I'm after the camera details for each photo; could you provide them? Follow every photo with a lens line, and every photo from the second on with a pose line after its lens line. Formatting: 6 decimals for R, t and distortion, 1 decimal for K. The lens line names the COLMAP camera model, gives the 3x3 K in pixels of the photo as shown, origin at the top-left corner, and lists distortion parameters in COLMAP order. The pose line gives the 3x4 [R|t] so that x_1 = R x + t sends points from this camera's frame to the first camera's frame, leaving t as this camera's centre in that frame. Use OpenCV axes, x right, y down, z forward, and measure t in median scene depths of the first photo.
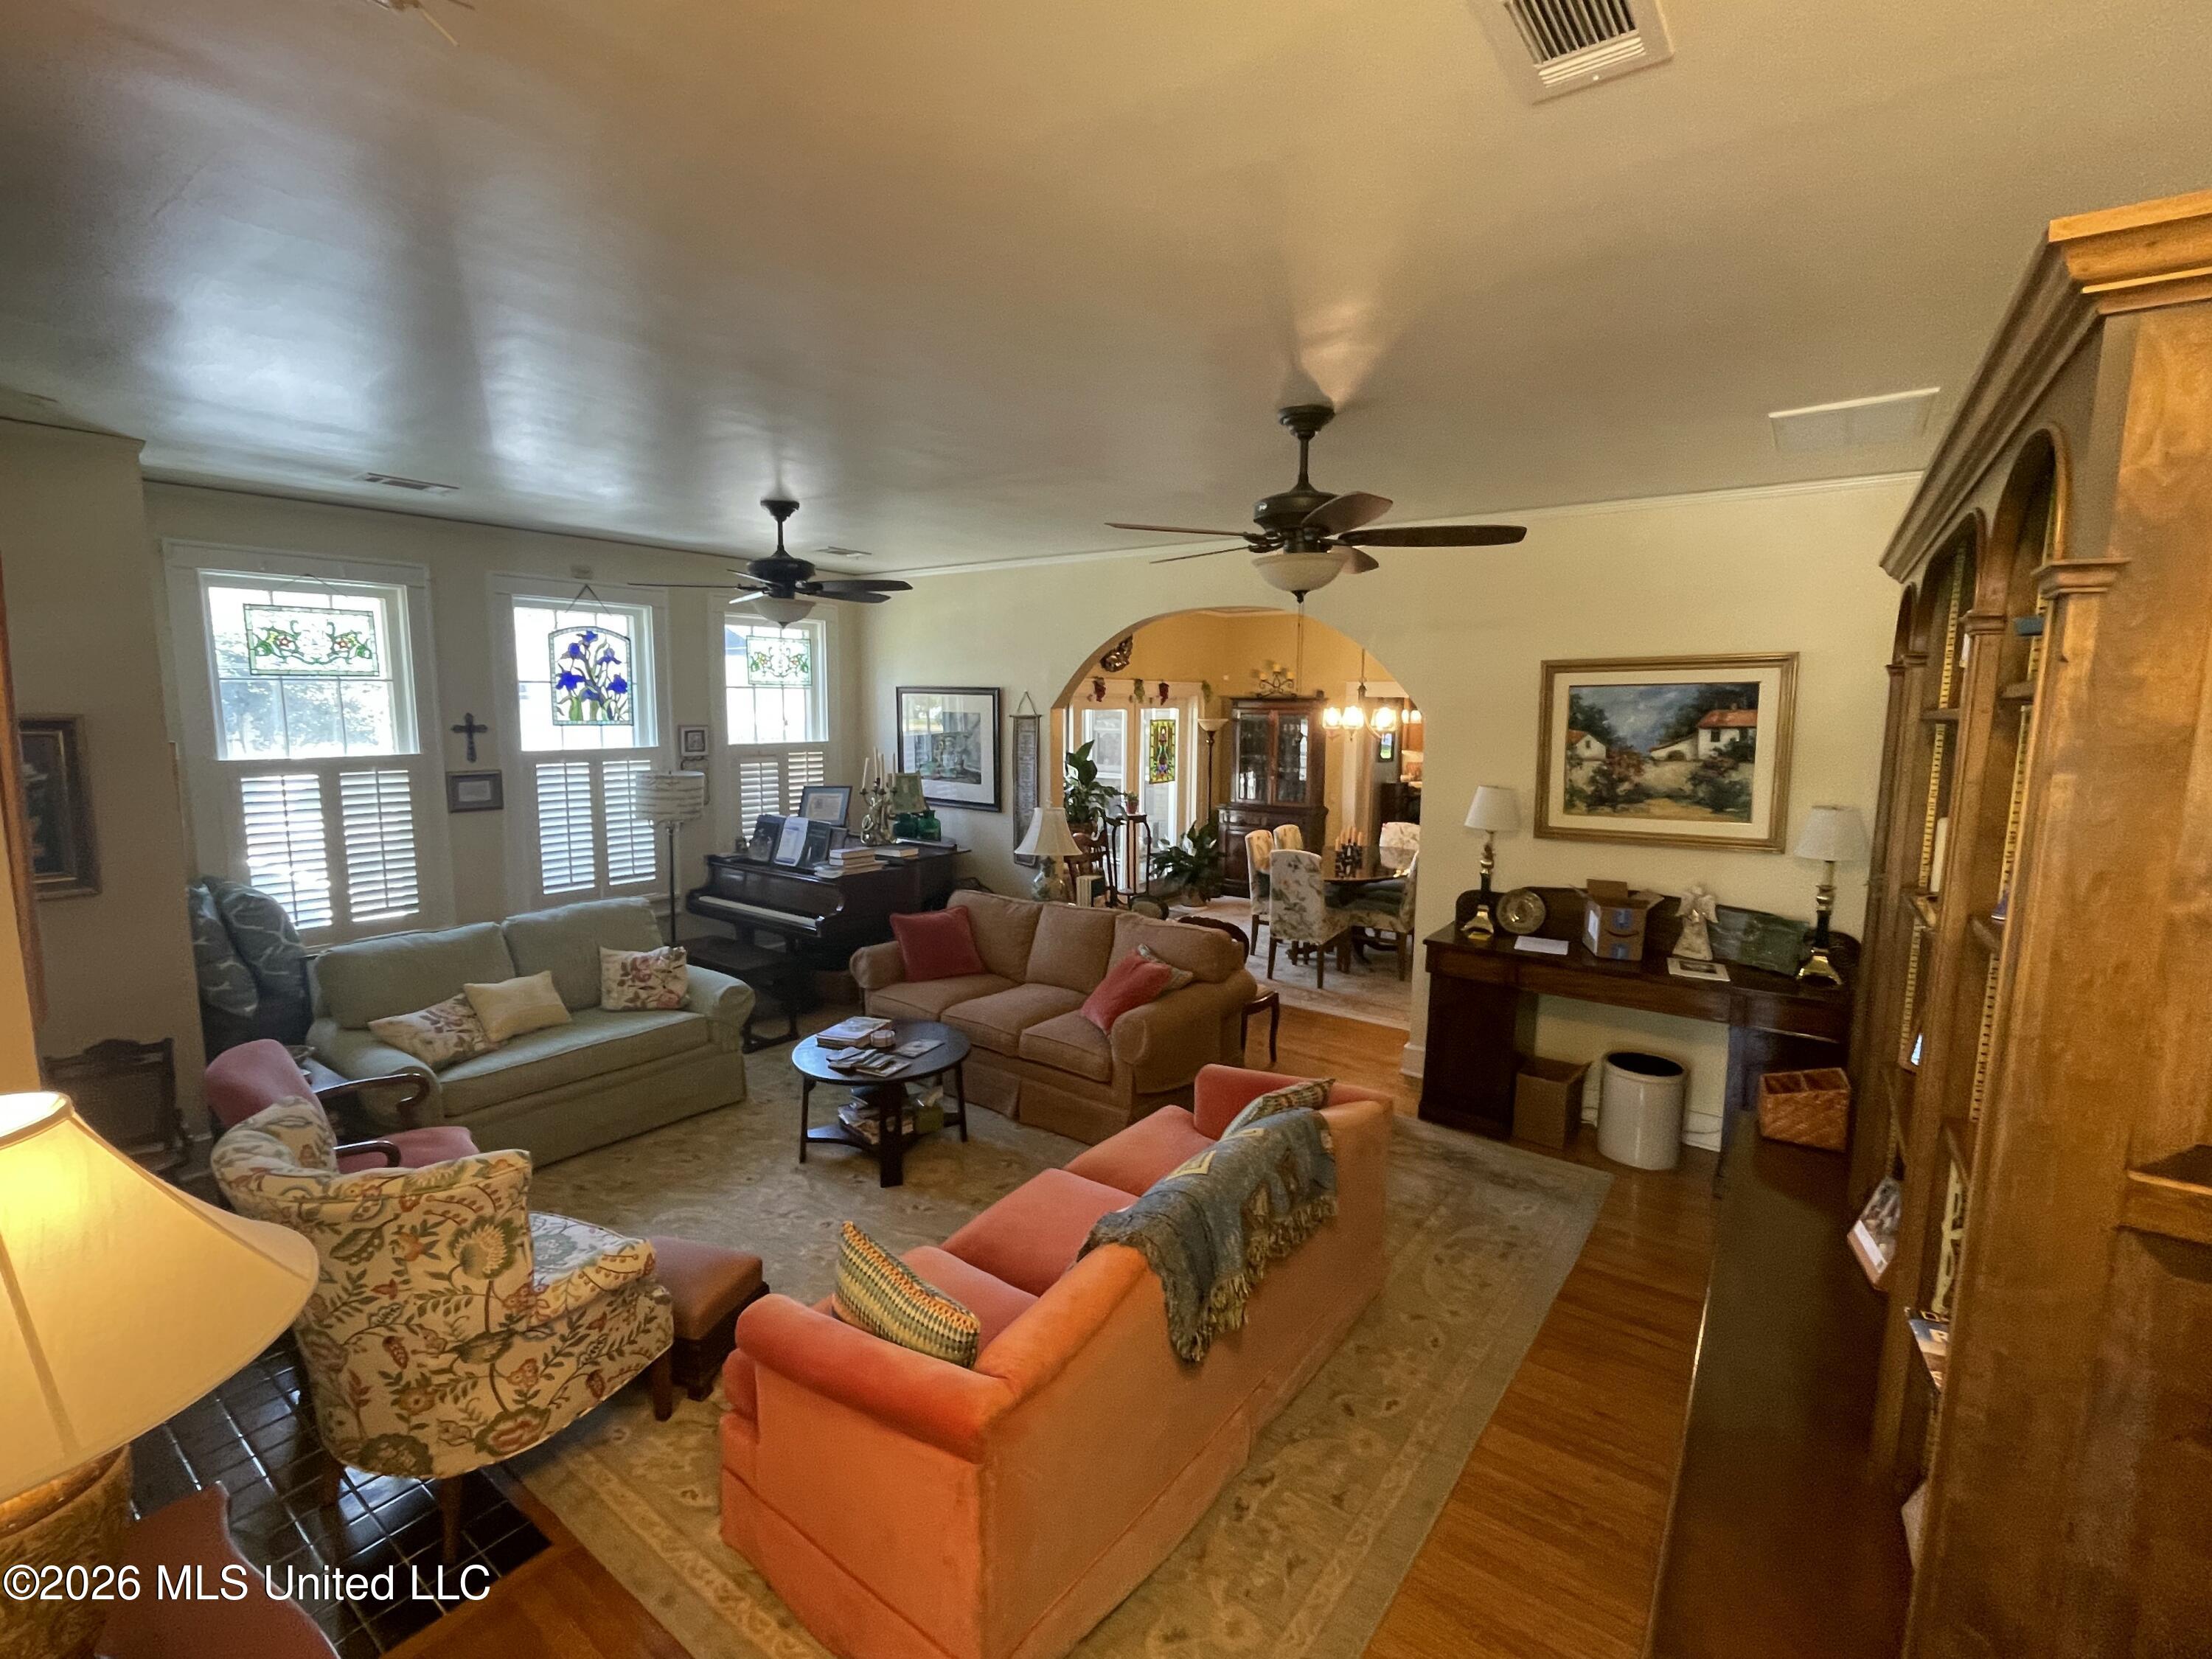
lens RADIAL K [[1010.8, 0, 1117.1], [0, 1010.8, 830.1], [0, 0, 1]] dist [0.003468, 0.000243]
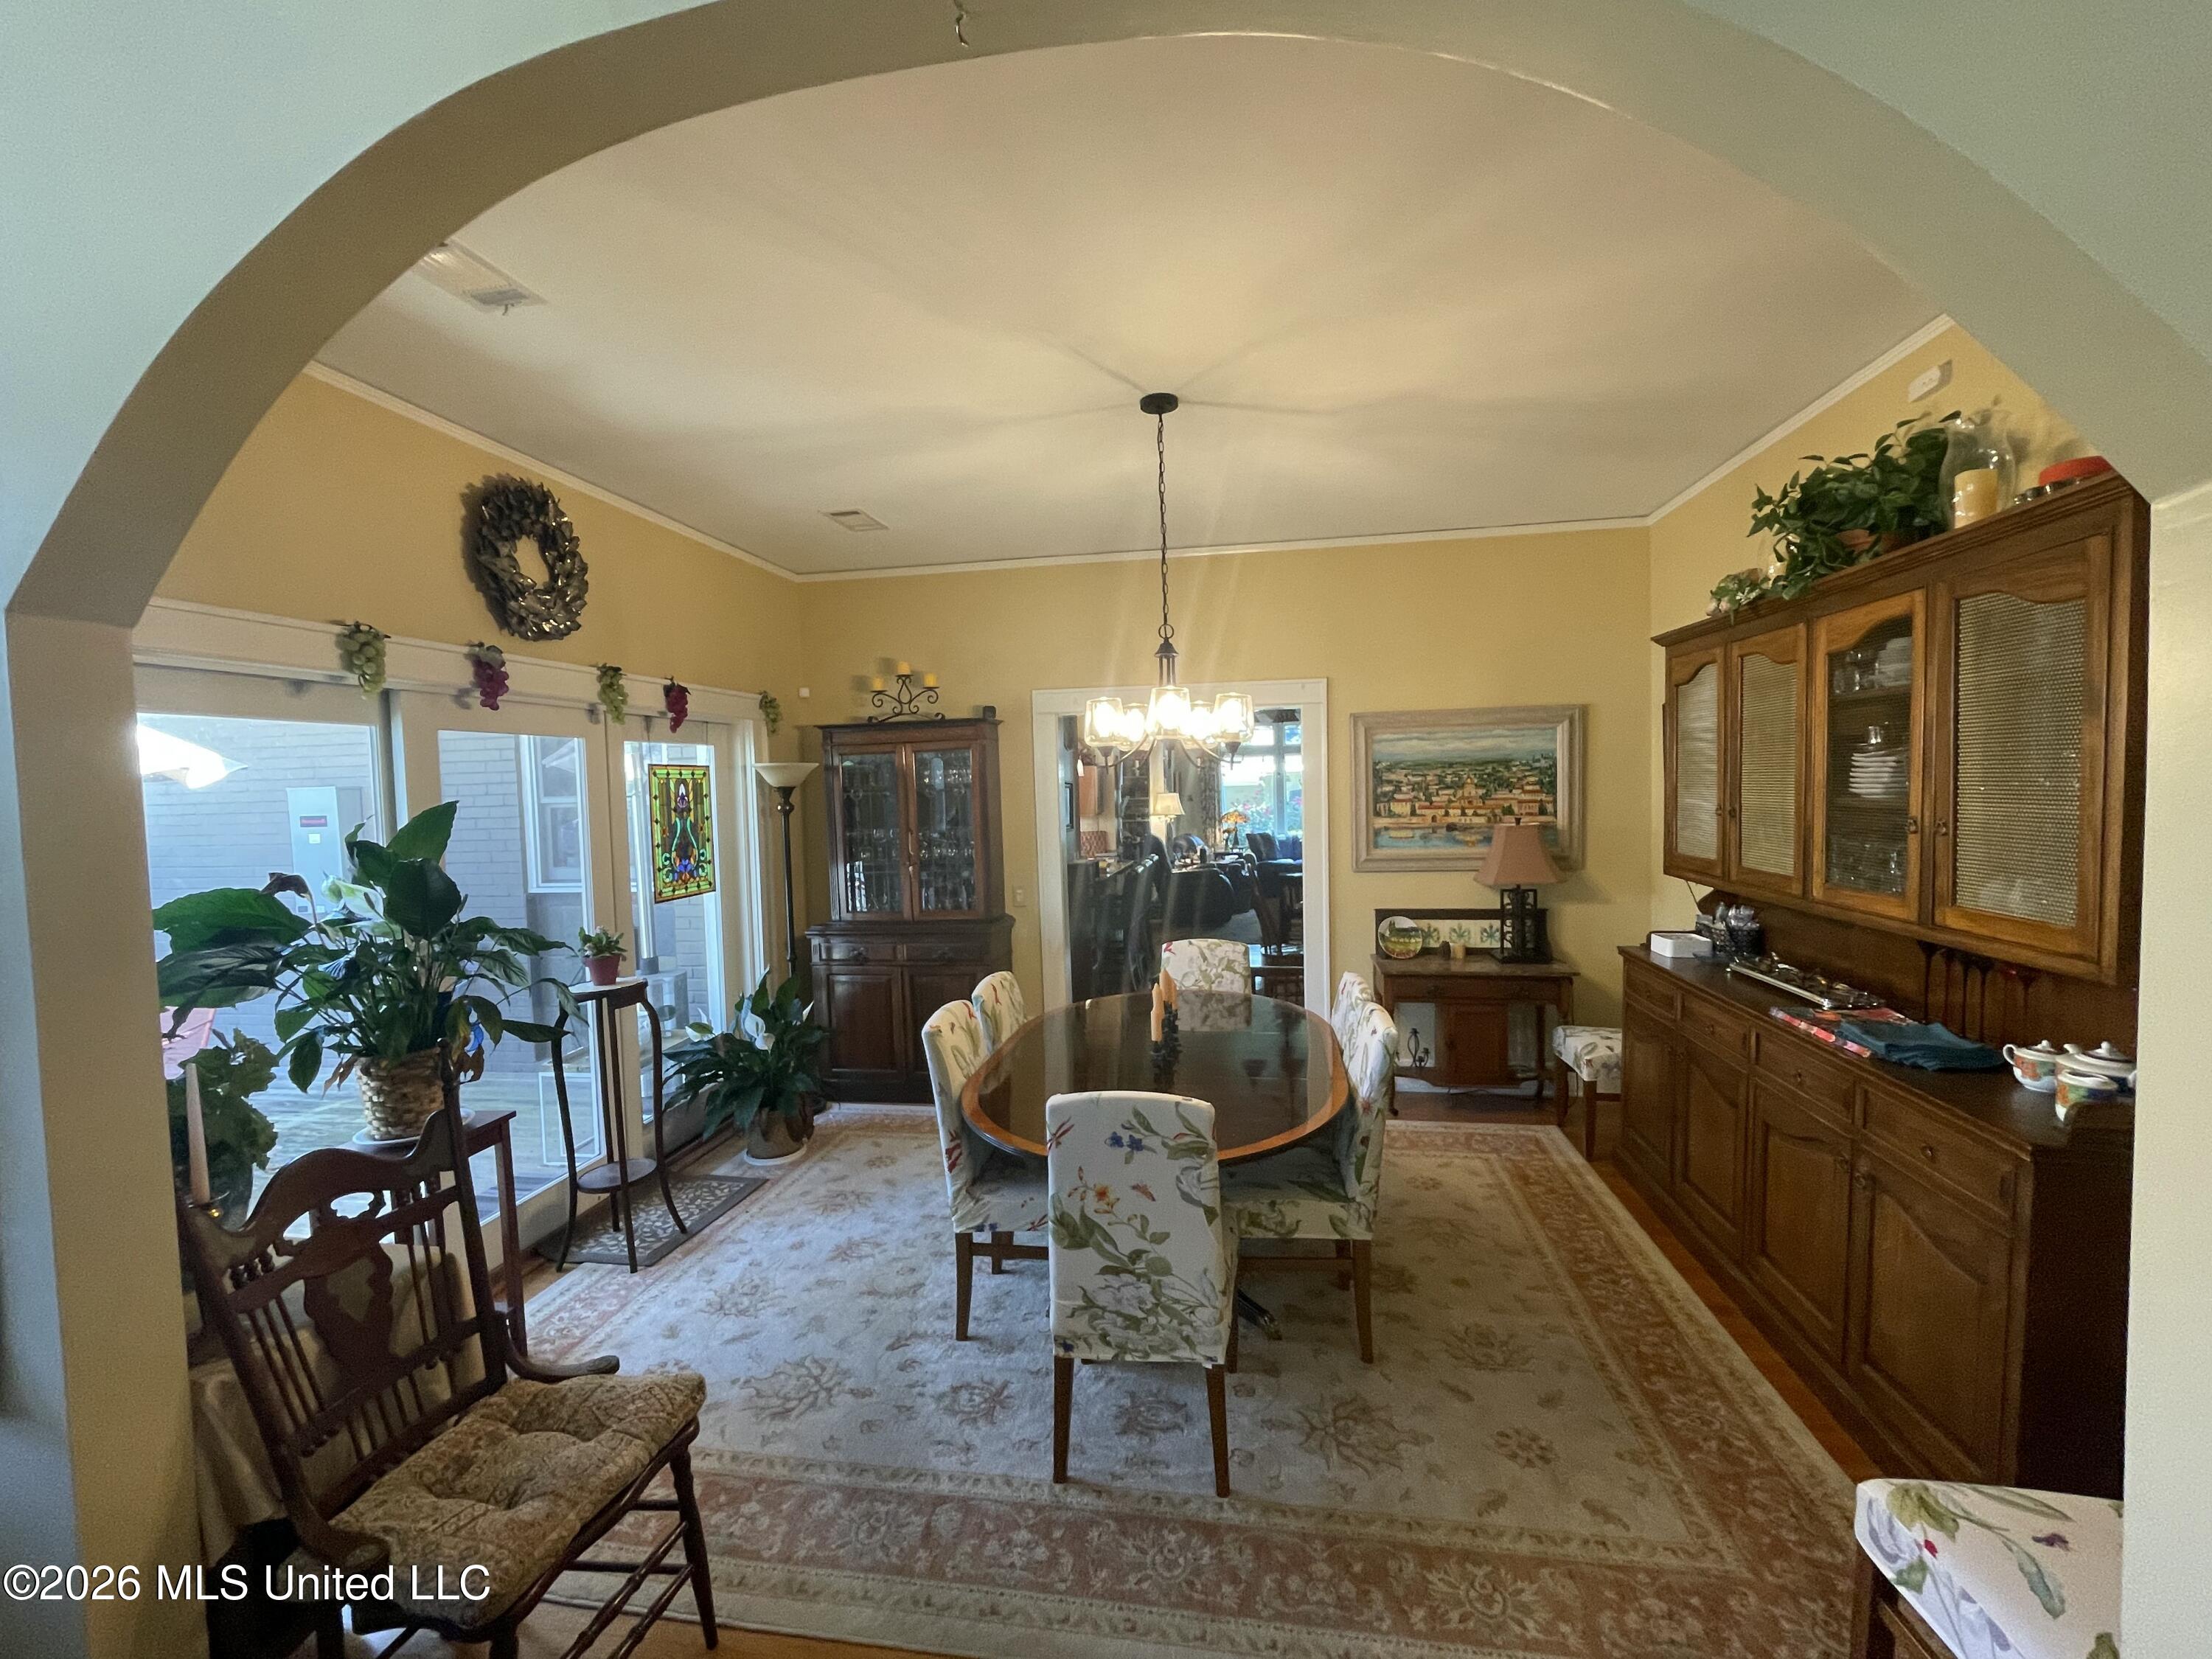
lens RADIAL K [[902.6, 0, 1086.9], [0, 902.6, 819.0], [0, 0, 1]] dist [0.000596, -0.001211]
pose [[0.899998, -0.053214, 0.432634, 0.032867], [0.095758, 0.992411, -0.077137, -0.033192], [-0.425246, 0.110851, 0.898264, 0.541143]]
